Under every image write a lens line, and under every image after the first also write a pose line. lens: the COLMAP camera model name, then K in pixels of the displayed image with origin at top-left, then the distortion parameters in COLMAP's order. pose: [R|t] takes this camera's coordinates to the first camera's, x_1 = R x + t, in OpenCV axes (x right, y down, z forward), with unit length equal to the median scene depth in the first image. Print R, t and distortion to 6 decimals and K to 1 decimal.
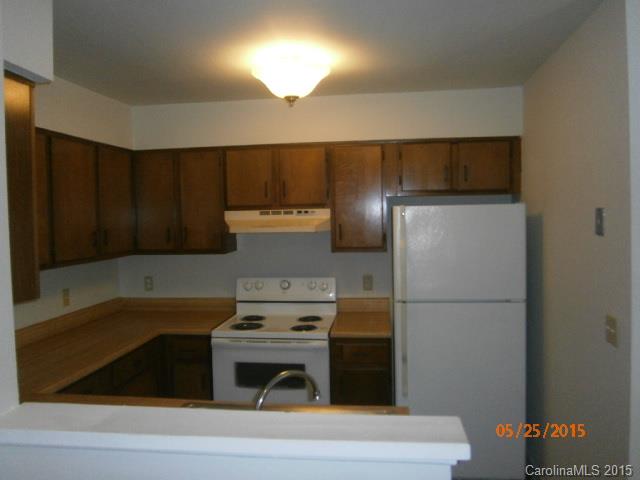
lens RADIAL K [[518.2, 0, 320.0], [0, 518.2, 240.0], [0, 0, 1]] dist [-0.006283, 0.006009]
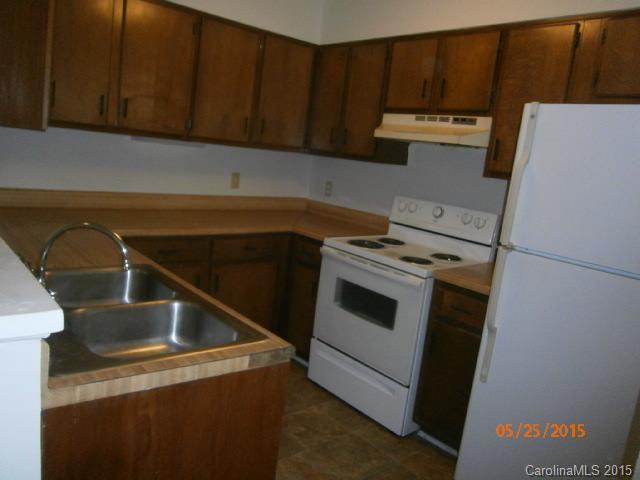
lens RADIAL K [[518.2, 0, 320.0], [0, 518.2, 240.0], [0, 0, 1]] dist [-0.006283, 0.006009]
pose [[0.731936, 0.215522, -0.646390, 0.353296], [-0.161848, 0.976499, 0.142320, 0.045507], [0.661872, 0.000448, 0.749617, 0.278158]]
